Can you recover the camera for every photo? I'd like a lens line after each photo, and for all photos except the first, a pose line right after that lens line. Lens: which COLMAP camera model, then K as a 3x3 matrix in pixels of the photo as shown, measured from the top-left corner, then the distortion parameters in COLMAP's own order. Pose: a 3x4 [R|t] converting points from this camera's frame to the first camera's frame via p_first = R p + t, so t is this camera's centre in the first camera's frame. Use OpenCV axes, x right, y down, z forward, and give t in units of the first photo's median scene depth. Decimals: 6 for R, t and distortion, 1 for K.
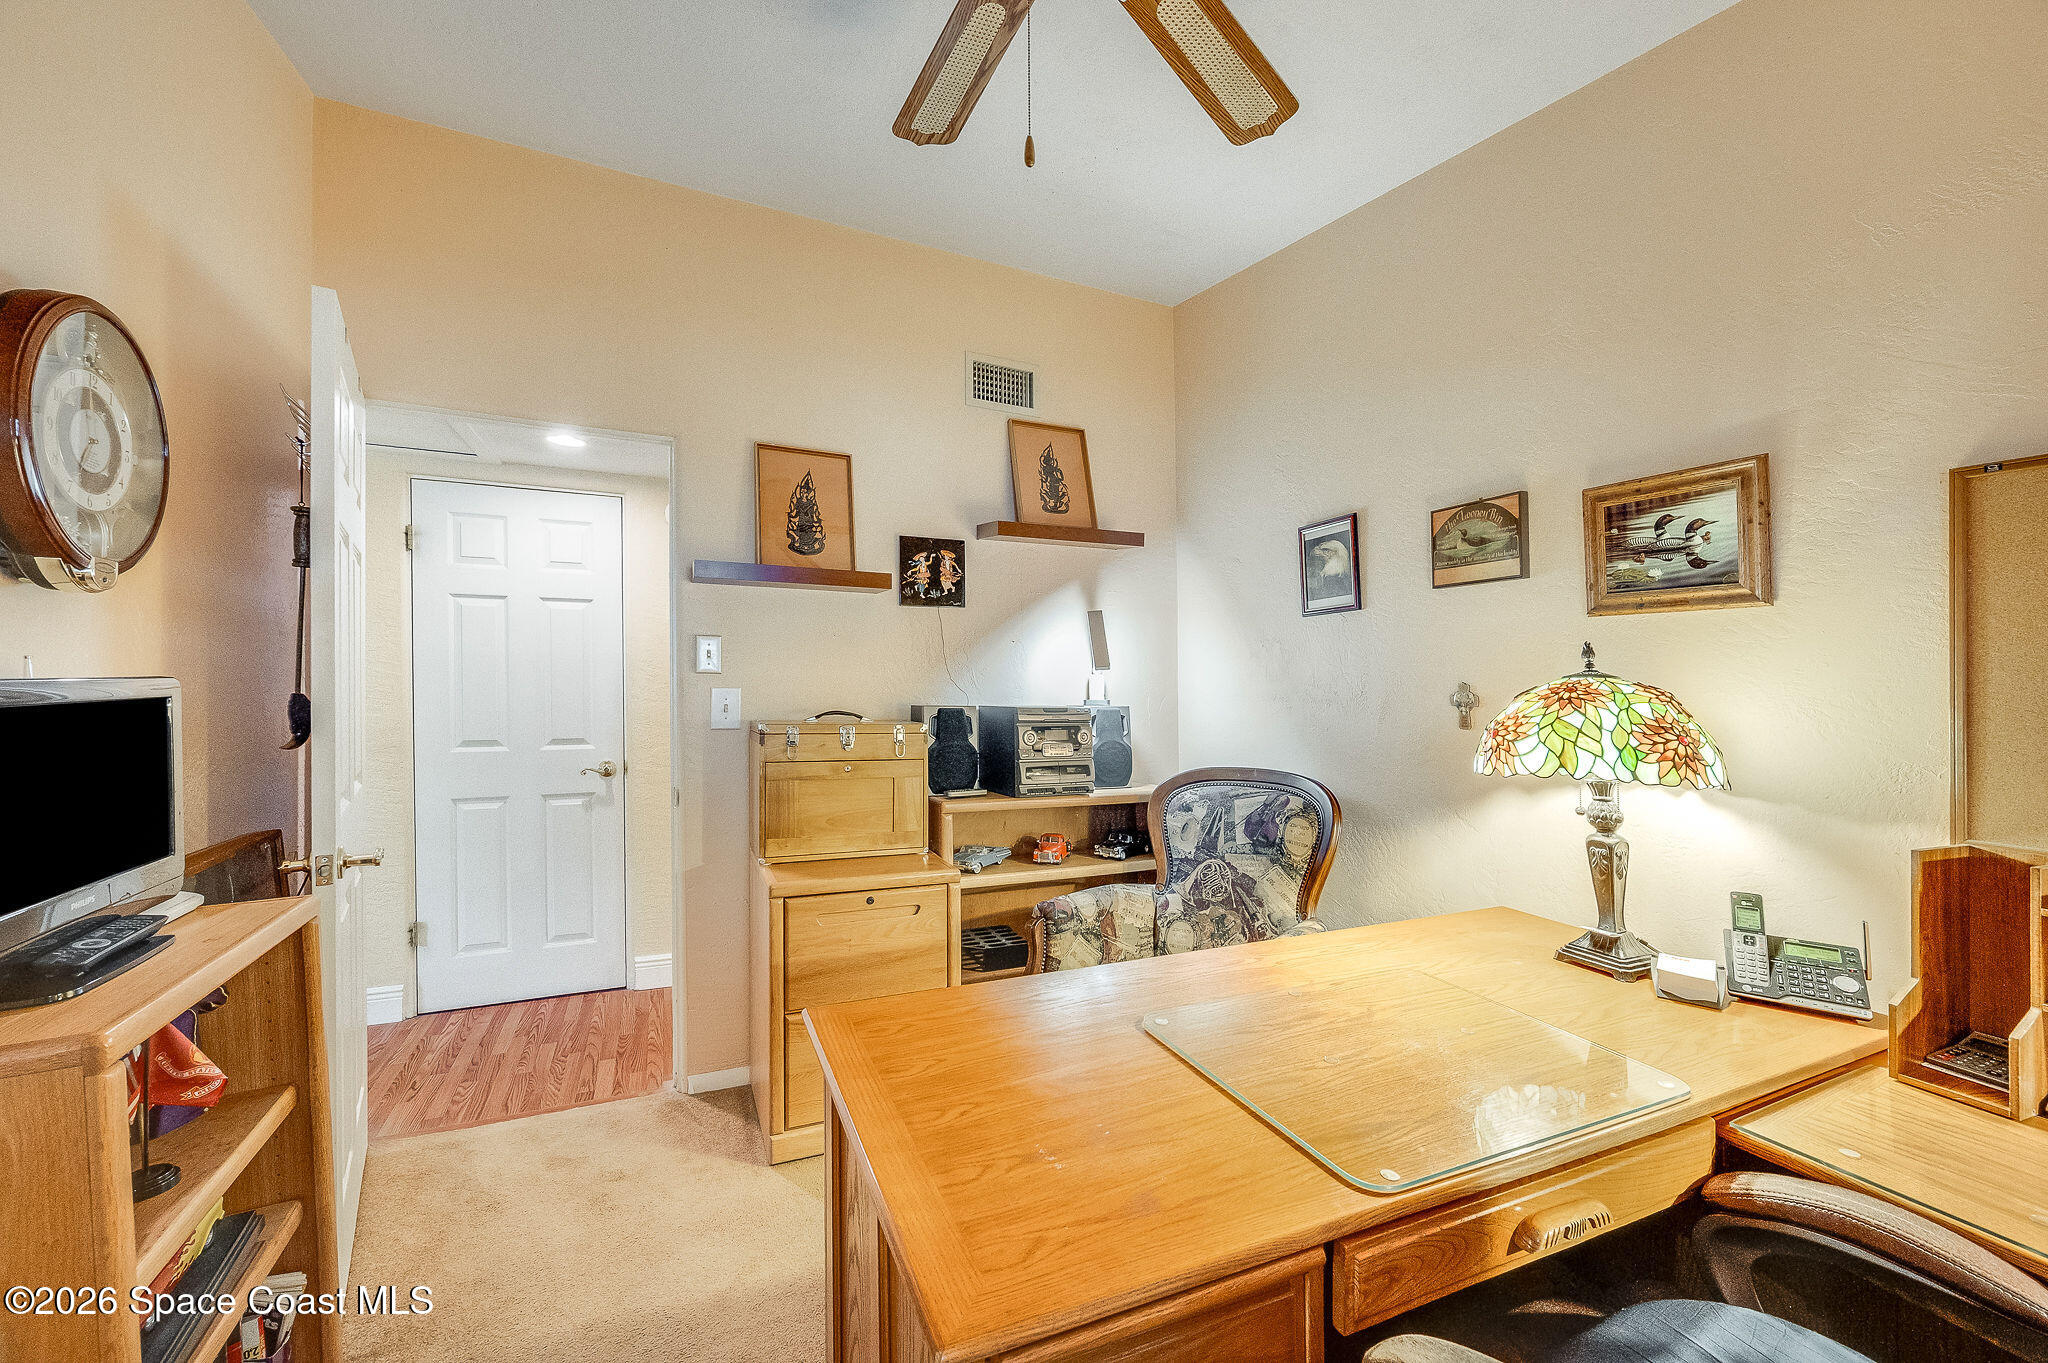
lens RADIAL K [[817.7, 0, 1030.3], [0, 817.7, 682.2], [0, 0, 1]] dist [-0.000259, -0.000033]
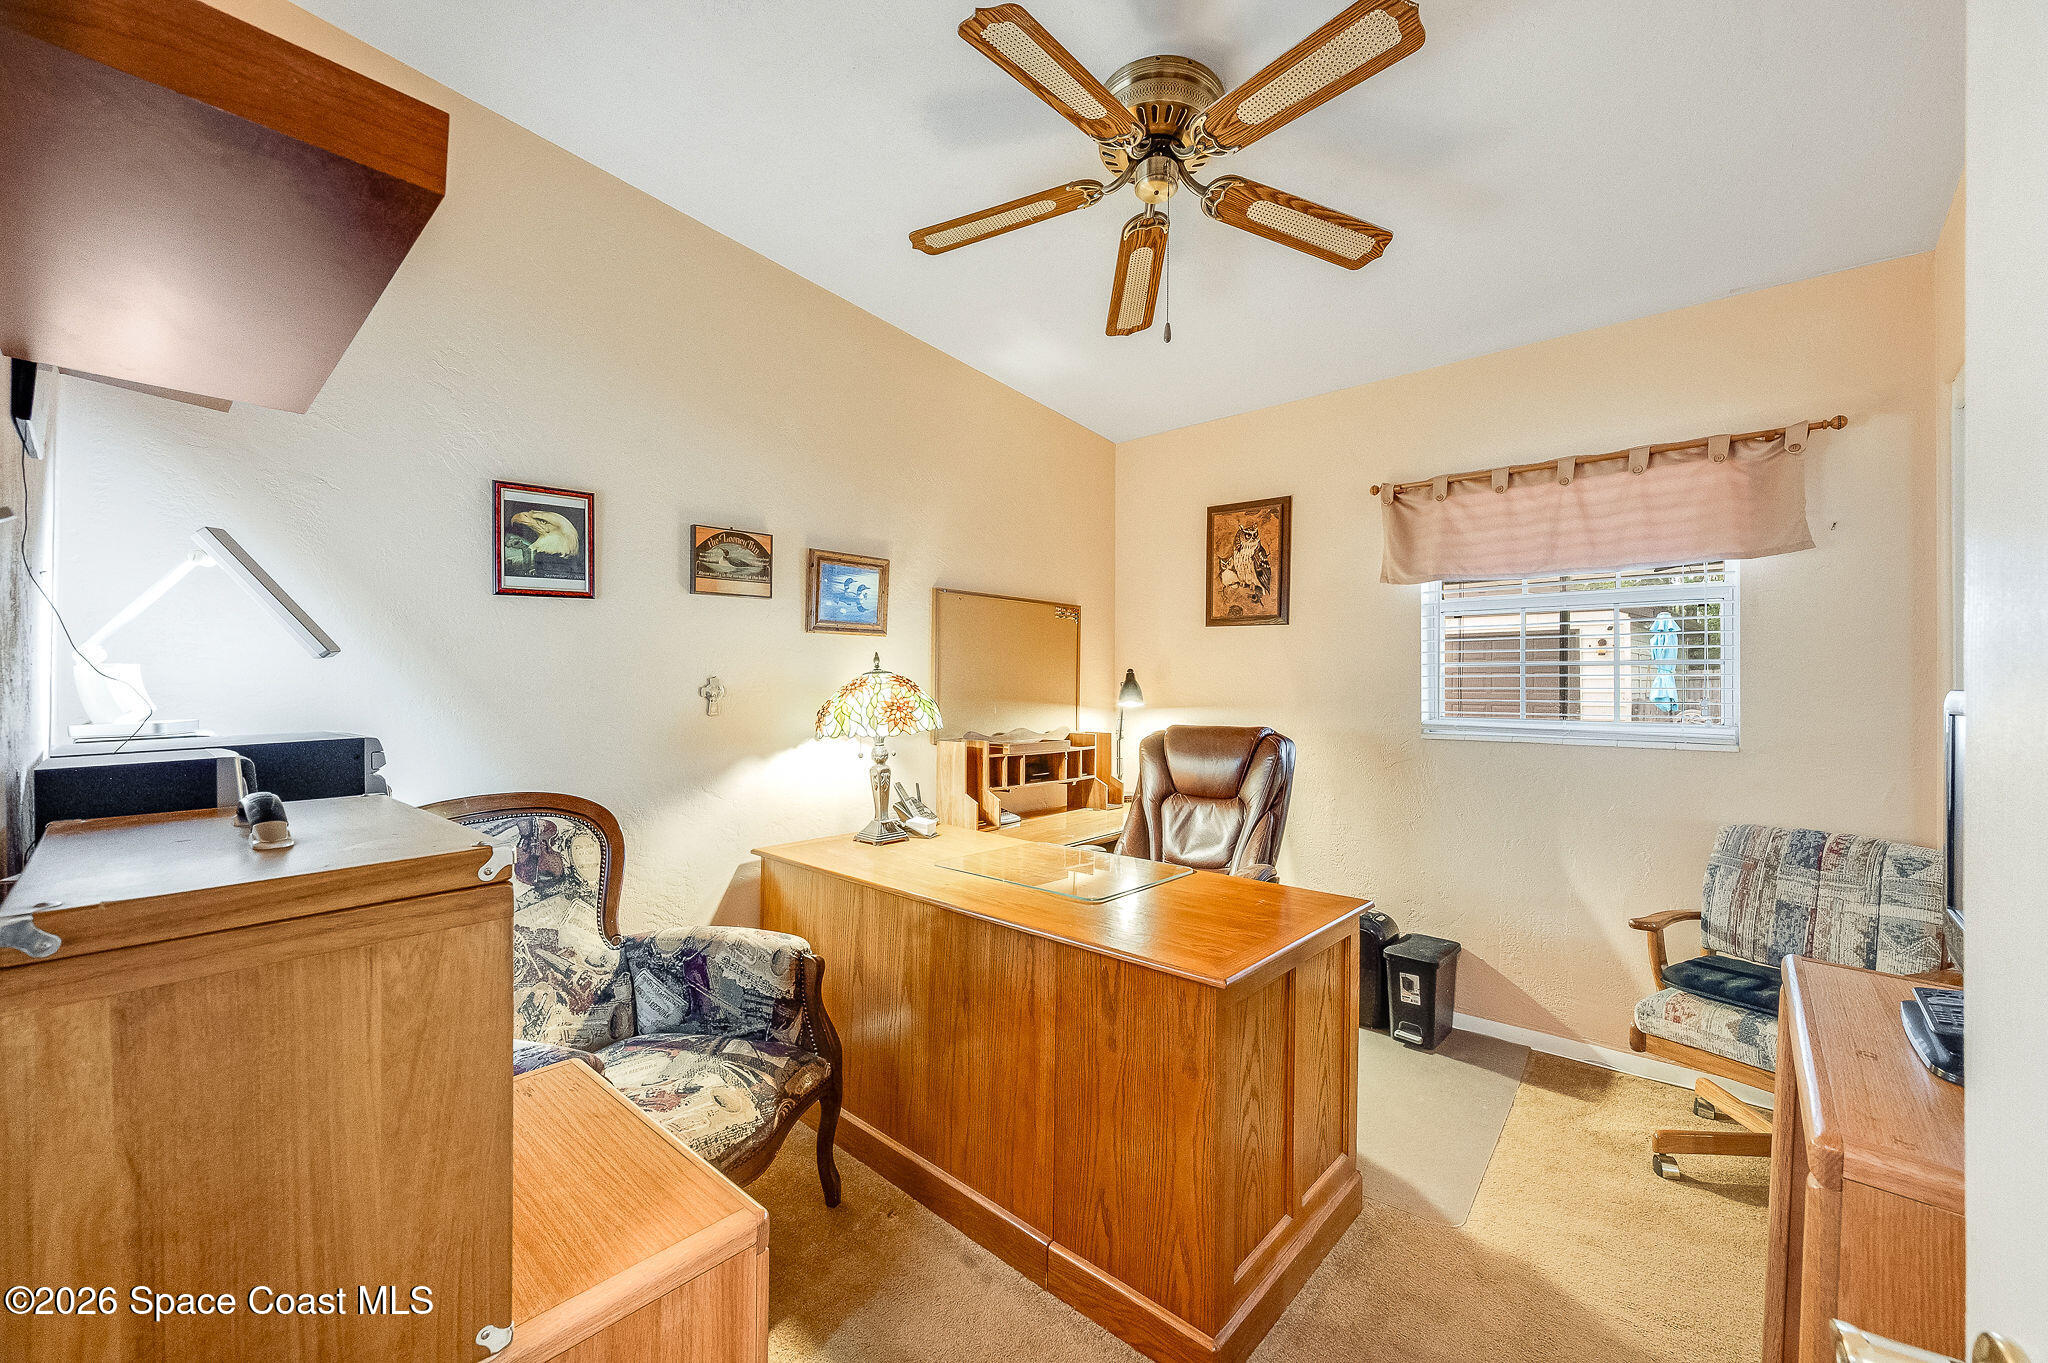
lens RADIAL K [[828.0, 0, 1031.8], [0, 828.0, 666.0], [0, 0, 1]] dist [0.000384, 0.000022]
pose [[-0.401098, 0.006396, 0.916013, -0.768515], [0.000556, 0.999977, -0.006739, -0.007462], [-0.916035, -0.002194, -0.401092, 1.079888]]
